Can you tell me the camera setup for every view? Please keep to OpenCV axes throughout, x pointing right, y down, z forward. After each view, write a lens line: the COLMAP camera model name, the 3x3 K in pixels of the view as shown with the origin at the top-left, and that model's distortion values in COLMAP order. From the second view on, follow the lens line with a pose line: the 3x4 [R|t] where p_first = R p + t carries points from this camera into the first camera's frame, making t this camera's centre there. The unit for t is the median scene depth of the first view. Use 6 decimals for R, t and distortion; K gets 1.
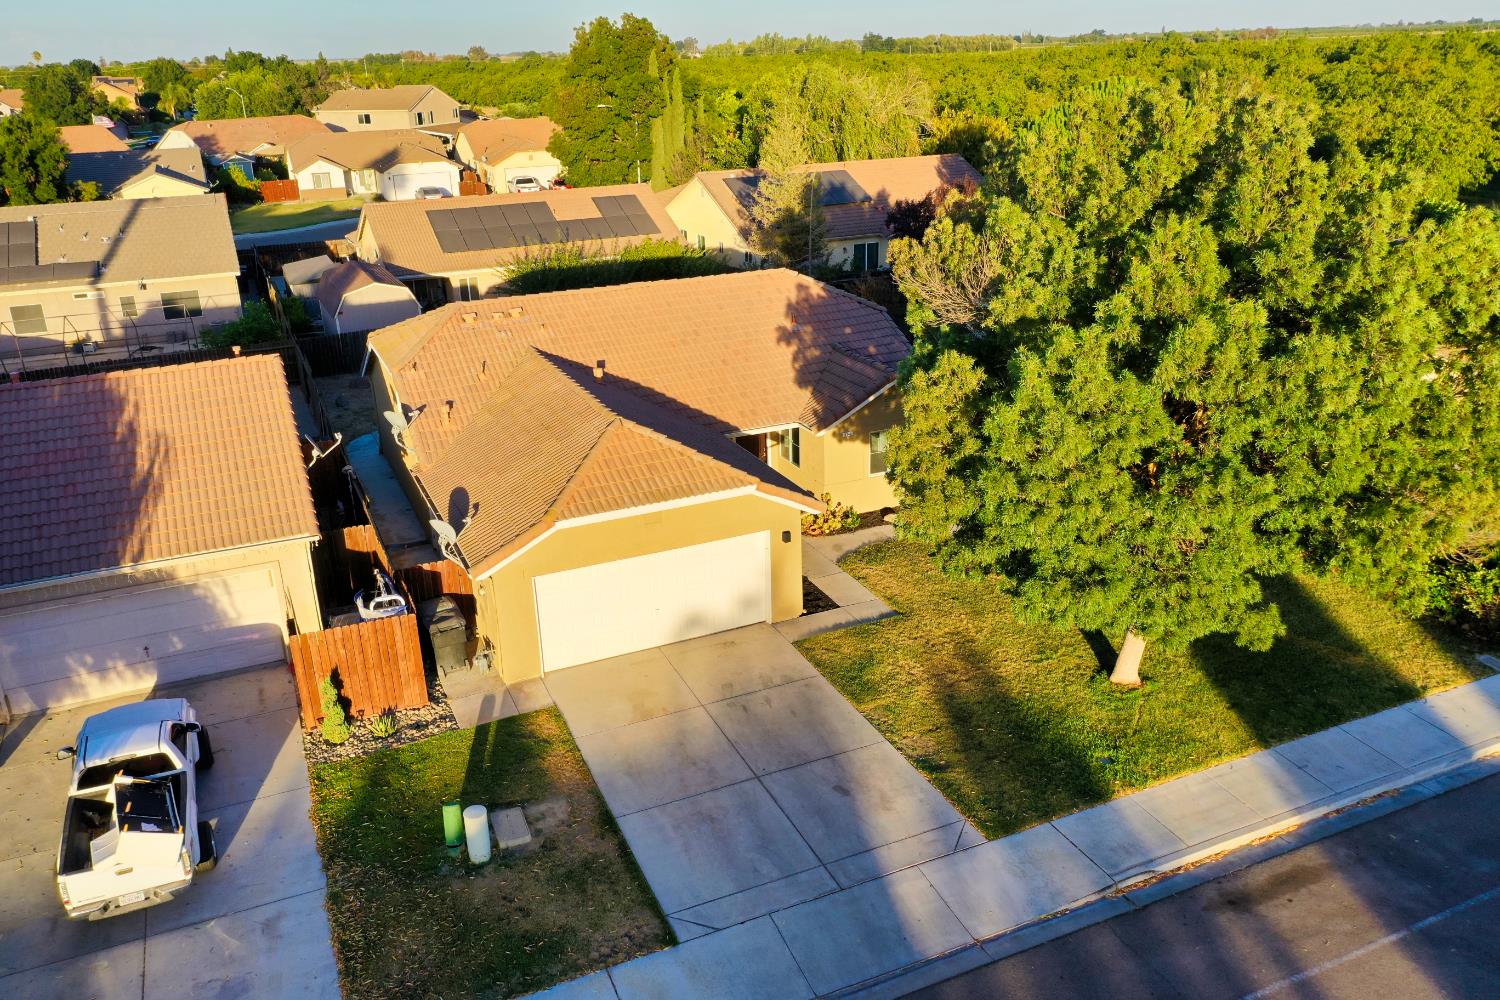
lens RADIAL K [[1184.1, 0, 750.0], [0, 1184.1, 500.0], [0, 0, 1]] dist [0.011393, -0.000761]
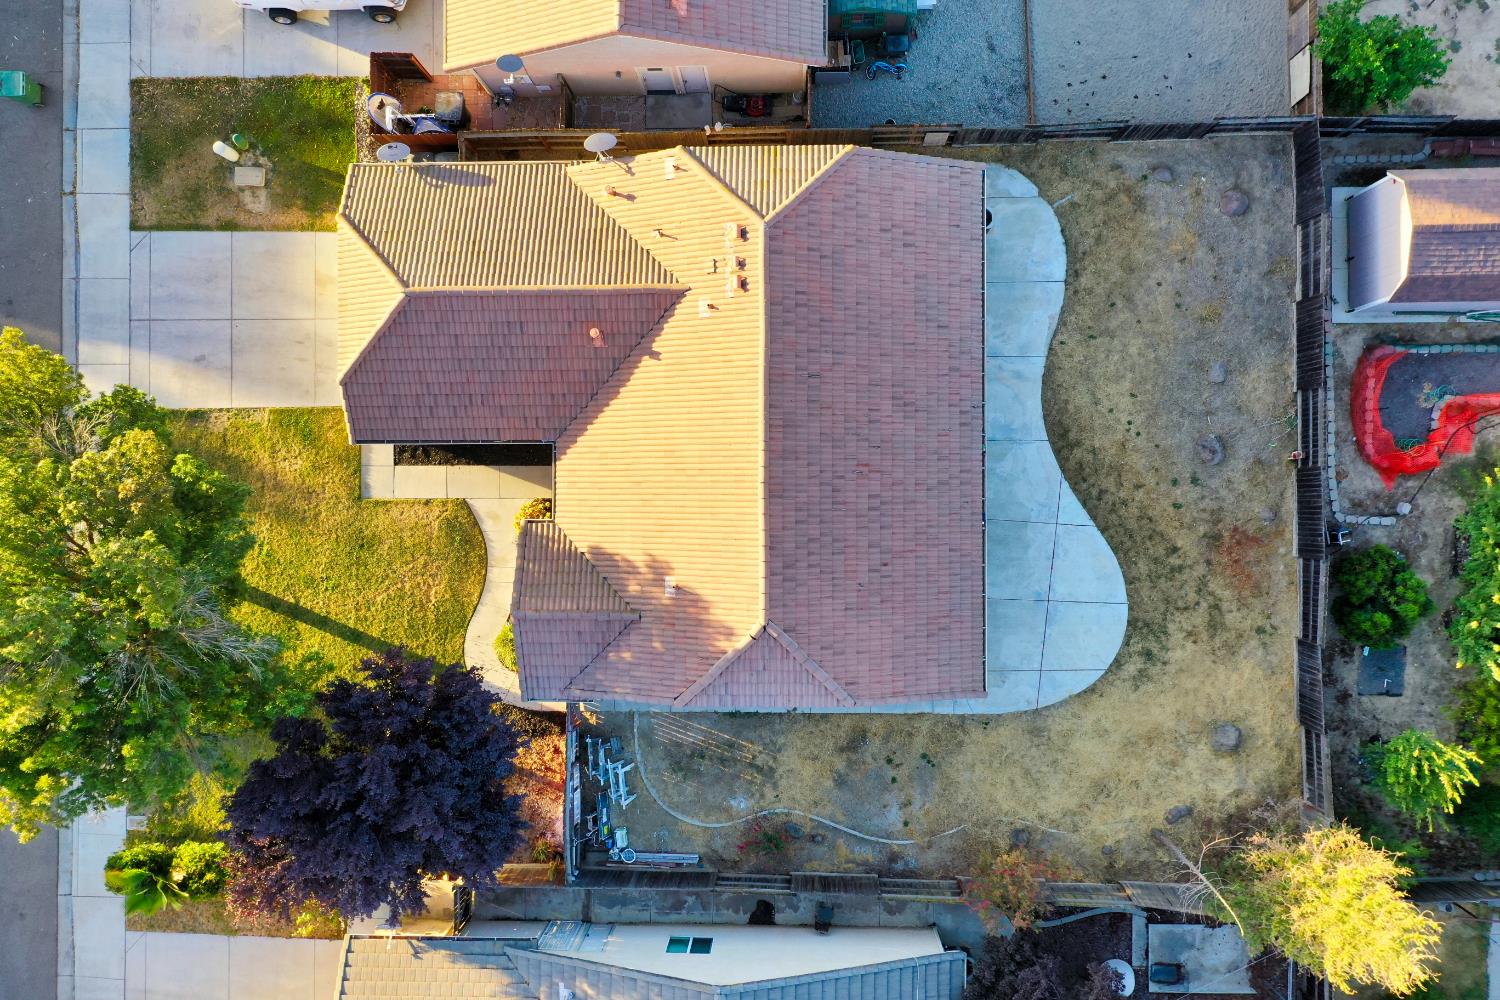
lens RADIAL K [[1184.1, 0, 750.0], [0, 1184.1, 500.0], [0, 0, 1]] dist [0.011393, -0.000761]
pose [[-0.411819, 0.910333, 0.041213, -0.119439], [-0.271448, -0.165720, 0.948079, -1.439872], [0.869897, 0.379250, 0.315354, 1.074425]]
